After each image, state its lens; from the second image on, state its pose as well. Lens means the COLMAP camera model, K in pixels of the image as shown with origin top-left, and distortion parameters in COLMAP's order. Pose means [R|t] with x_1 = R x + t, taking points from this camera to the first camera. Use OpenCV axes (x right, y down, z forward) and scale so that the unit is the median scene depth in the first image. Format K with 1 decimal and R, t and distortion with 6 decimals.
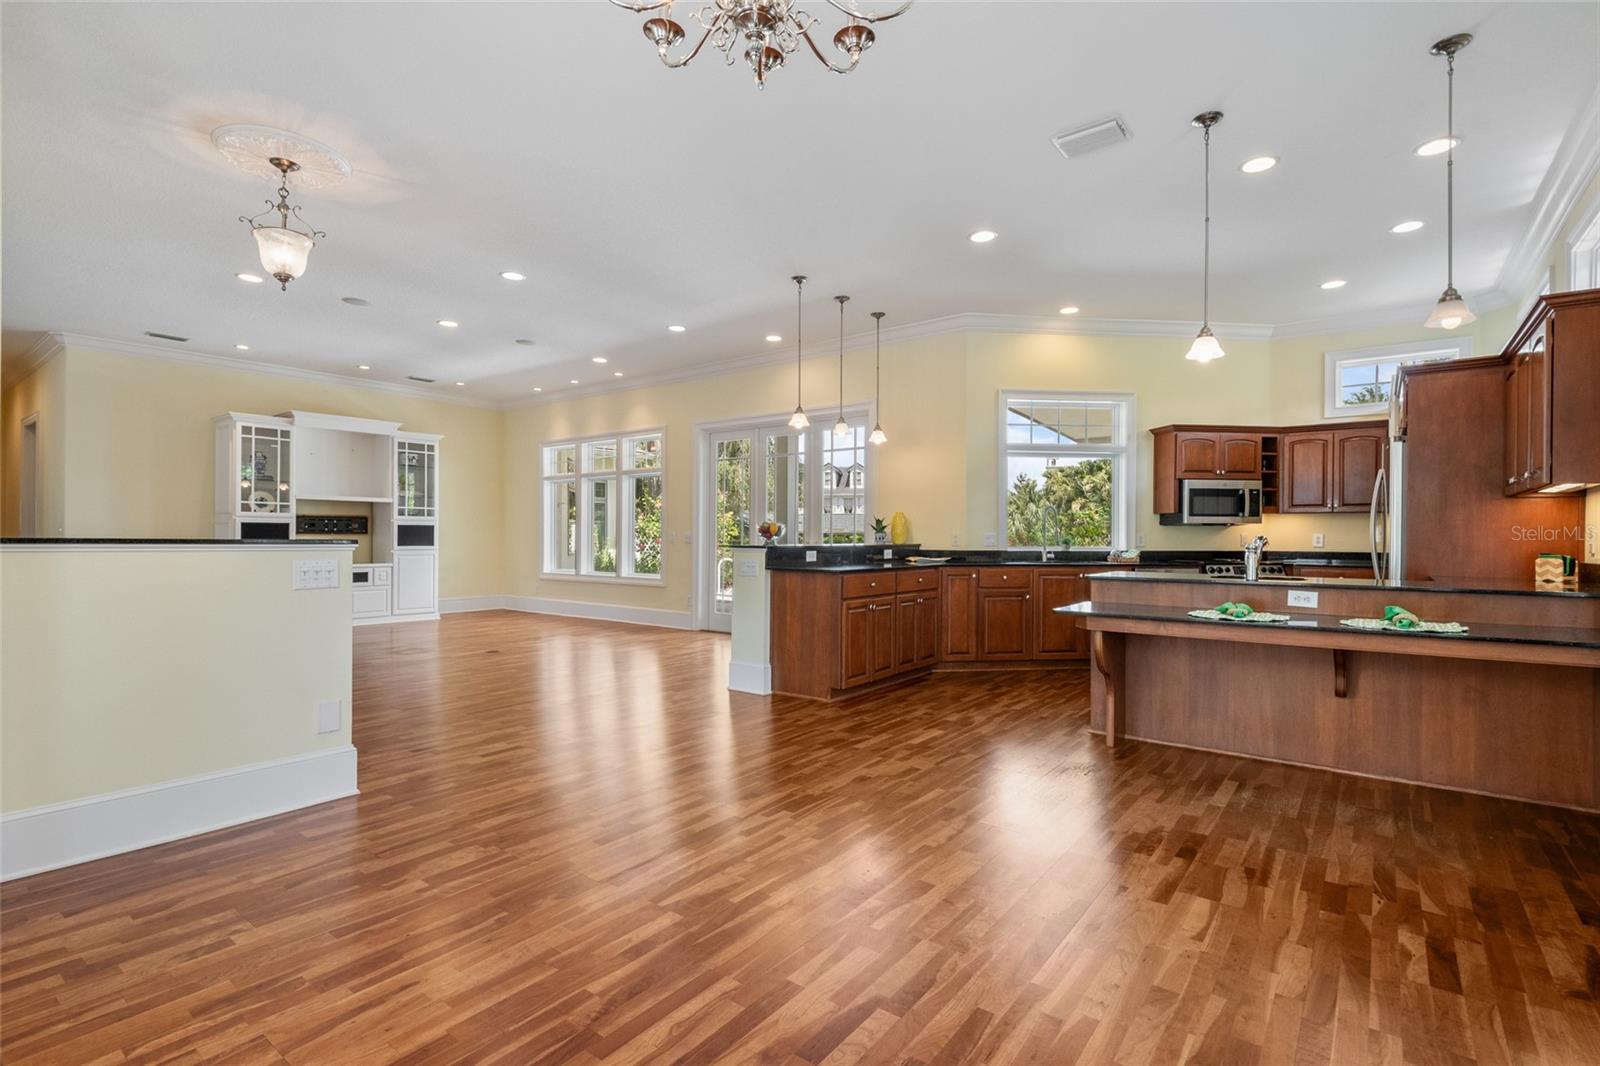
lens RADIAL K [[735.2, 0, 800.0], [0, 735.2, 533.0], [0, 0, 1]] dist [-0.000959, -0.000078]
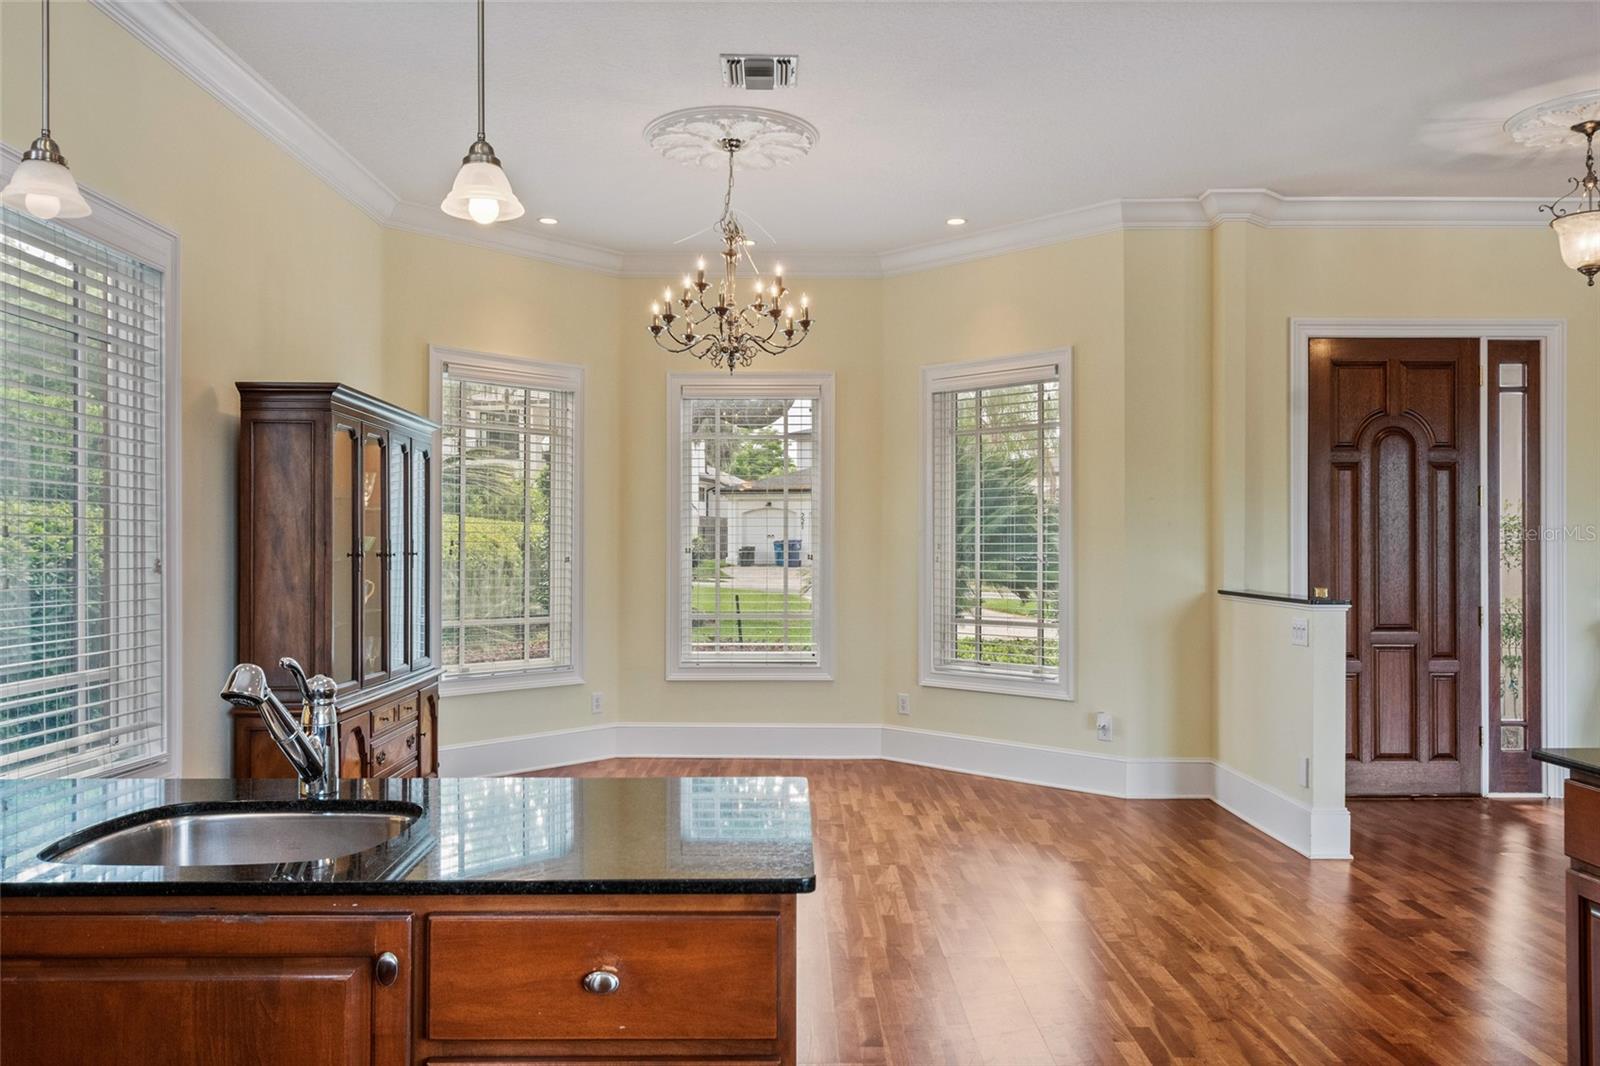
lens RADIAL K [[1187.6, 0, 800.0], [0, 1187.6, 533.0], [0, 0, 1]] dist [0.001499, 0.000345]
pose [[-0.780276, -0.011163, -0.625336, 0.988828], [-0.001380, 0.999869, -0.016126, -0.055015], [0.625434, -0.011720, -0.780189, 1.948722]]
